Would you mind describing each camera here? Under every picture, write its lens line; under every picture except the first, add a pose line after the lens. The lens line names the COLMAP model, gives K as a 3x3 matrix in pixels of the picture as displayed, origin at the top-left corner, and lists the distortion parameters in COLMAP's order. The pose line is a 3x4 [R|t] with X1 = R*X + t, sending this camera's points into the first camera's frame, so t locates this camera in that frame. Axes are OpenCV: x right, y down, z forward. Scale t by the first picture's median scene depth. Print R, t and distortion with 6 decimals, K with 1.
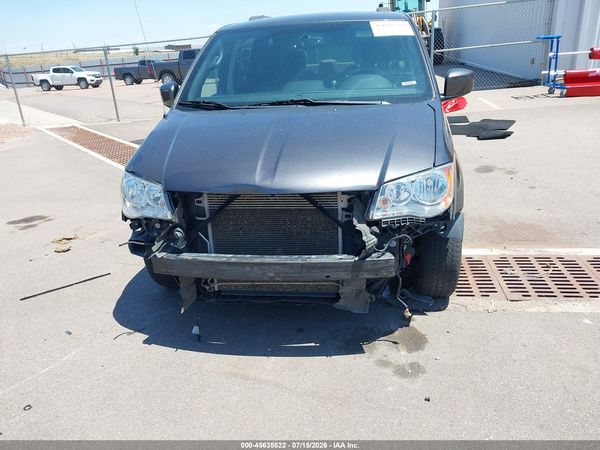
lens RADIAL K [[468.8, 0, 298.9], [0, 468.8, 228.3], [0, 0, 1]] dist [0.001552, -0.007101]
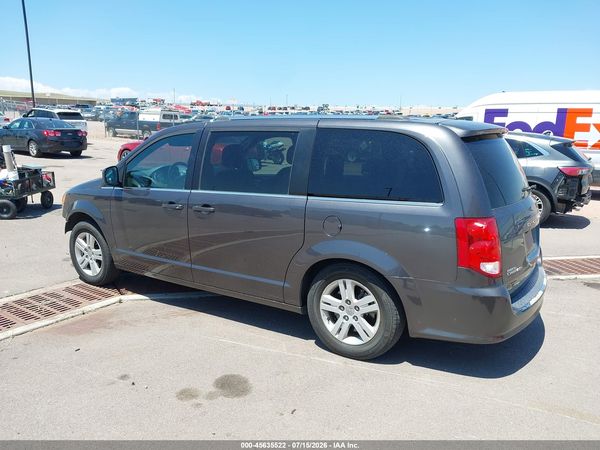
lens RADIAL K [[475.1, 0, 302.7], [0, 475.1, 237.1], [0, 0, 1]] dist [0.006067, -0.012979]
pose [[-0.415808, 0.245019, -0.875825, 1.826658], [-0.325241, 0.859274, 0.394800, -1.183261], [0.849307, 0.449015, -0.277603, 2.568080]]
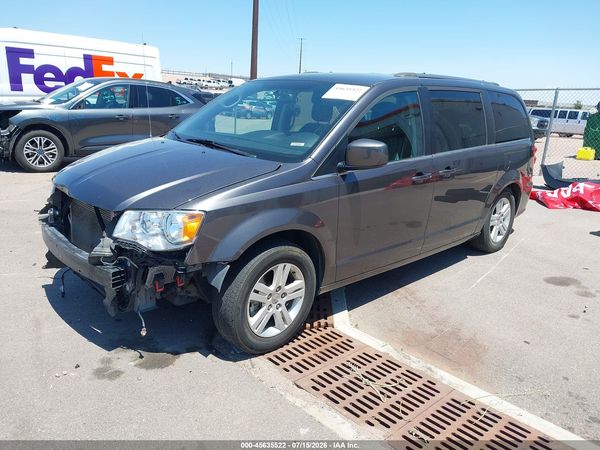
lens RADIAL K [[468.8, 0, 298.9], [0, 468.8, 228.3], [0, 0, 1]] dist [0.001552, -0.007101]
pose [[0.782913, 0.256772, -0.566671, 1.062294], [-0.311313, 0.950307, 0.000497, -0.165223], [0.538639, 0.176023, 0.823944, 0.223029]]
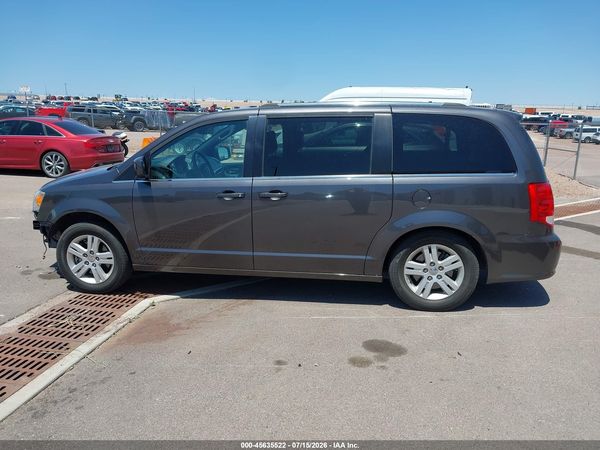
lens RADIAL K [[475.1, 0, 302.7], [0, 475.1, 237.1], [0, 0, 1]] dist [0.006067, -0.012979]
pose [[-0.005154, 0.280050, -0.959972, 2.138340], [-0.375054, 0.889365, 0.261466, -0.846198], [0.926989, 0.361389, 0.100450, 1.757219]]
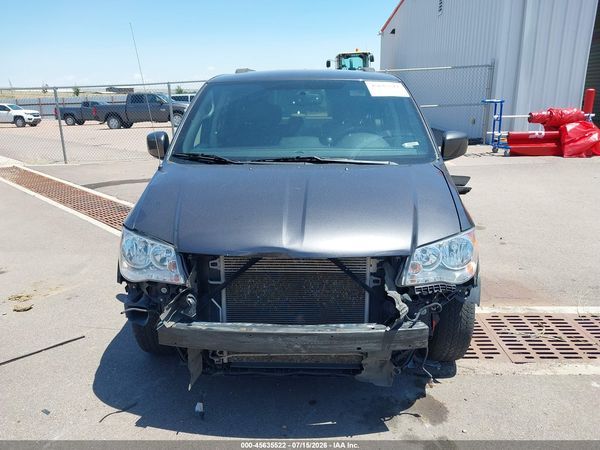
lens RADIAL K [[459.6, 0, 300.0], [0, 459.6, 225.0], [0, 0, 1]] dist [0.119011, -0.241665]
pose [[0.992631, 0.017346, 0.119932, -0.138022], [-0.004786, 0.994542, -0.104230, -0.035599], [-0.121085, 0.102888, 0.987296, 0.071631]]
